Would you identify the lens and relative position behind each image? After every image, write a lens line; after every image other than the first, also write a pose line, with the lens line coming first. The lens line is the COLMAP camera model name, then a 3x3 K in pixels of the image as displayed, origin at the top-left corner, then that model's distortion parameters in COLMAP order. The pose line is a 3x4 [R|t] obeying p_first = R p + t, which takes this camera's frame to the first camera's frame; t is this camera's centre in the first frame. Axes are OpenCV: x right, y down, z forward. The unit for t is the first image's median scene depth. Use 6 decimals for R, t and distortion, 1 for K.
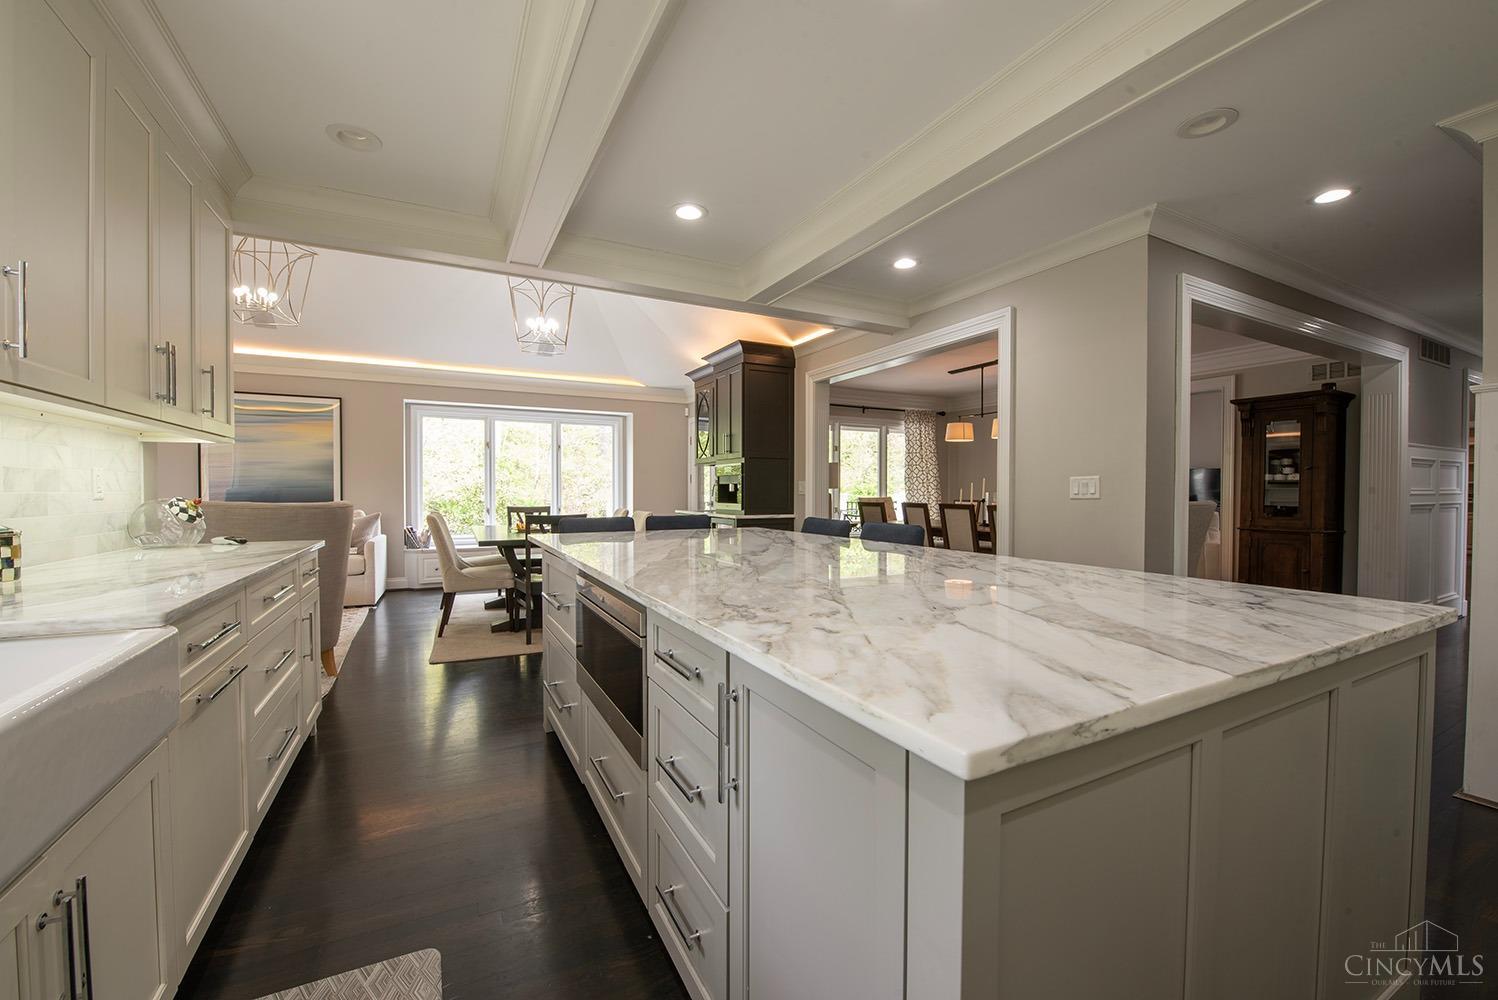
lens RADIAL K [[589.2, 0, 748.6], [0, 589.2, 495.0], [0, 0, 1]] dist [0.004276, 0.000094]
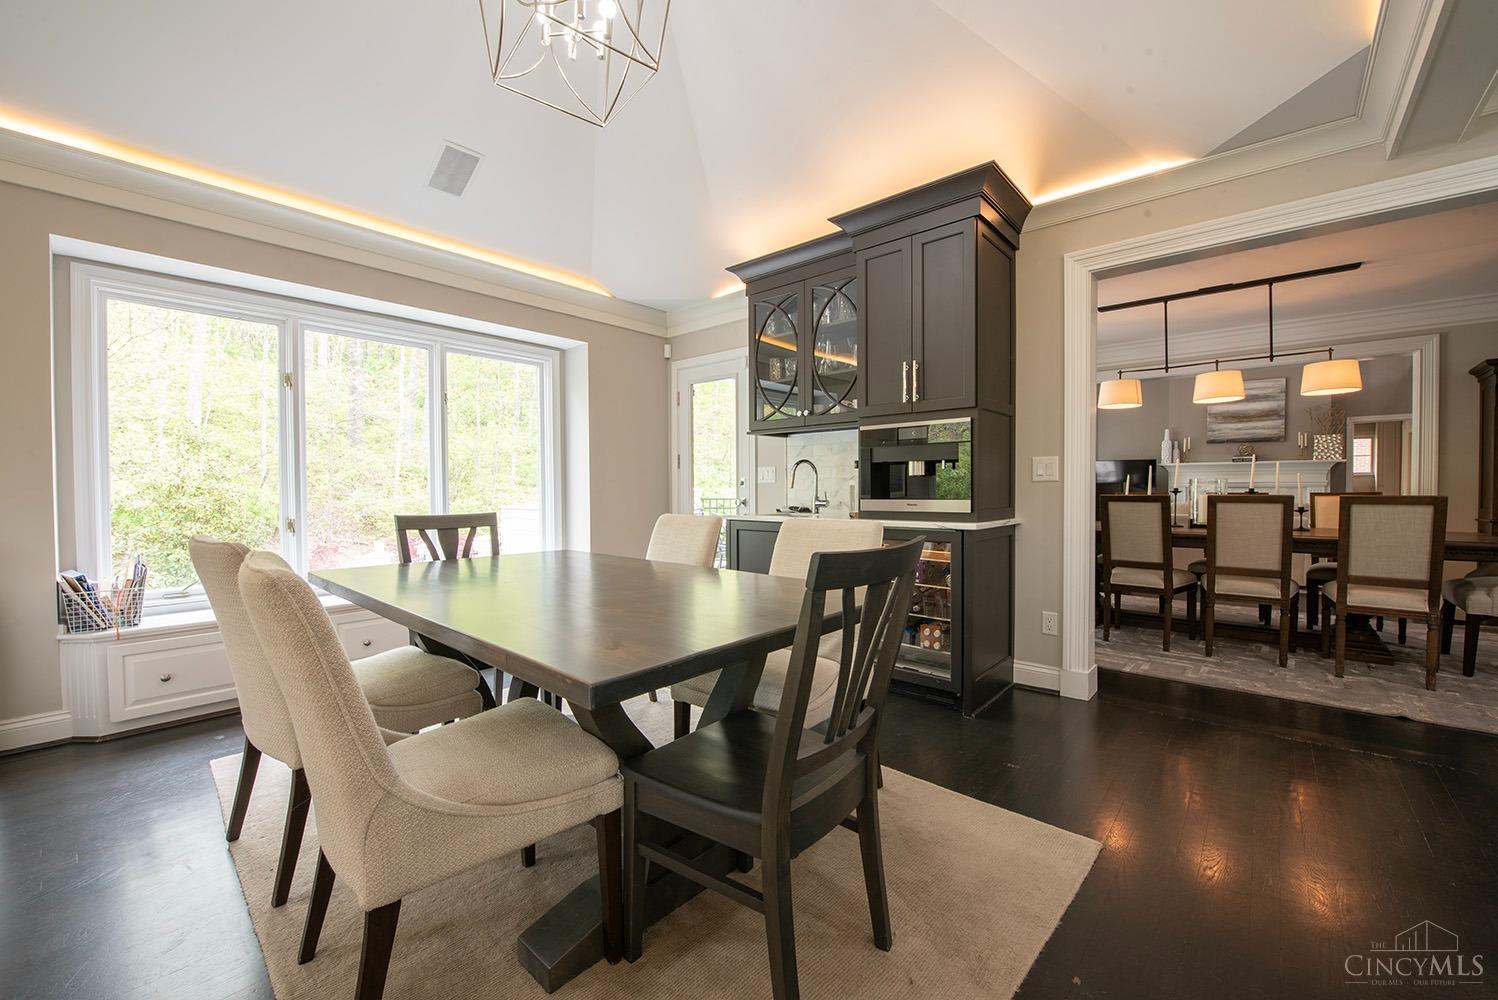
lens RADIAL K [[600.7, 0, 753.1], [0, 600.7, 495.1], [0, 0, 1]] dist [-0.011549, -0.000576]
pose [[0.931308, -0.011865, 0.364039, -0.306209], [0.009809, 0.999924, 0.007496, 0.004009], [-0.364100, -0.003411, 0.931354, 0.488133]]
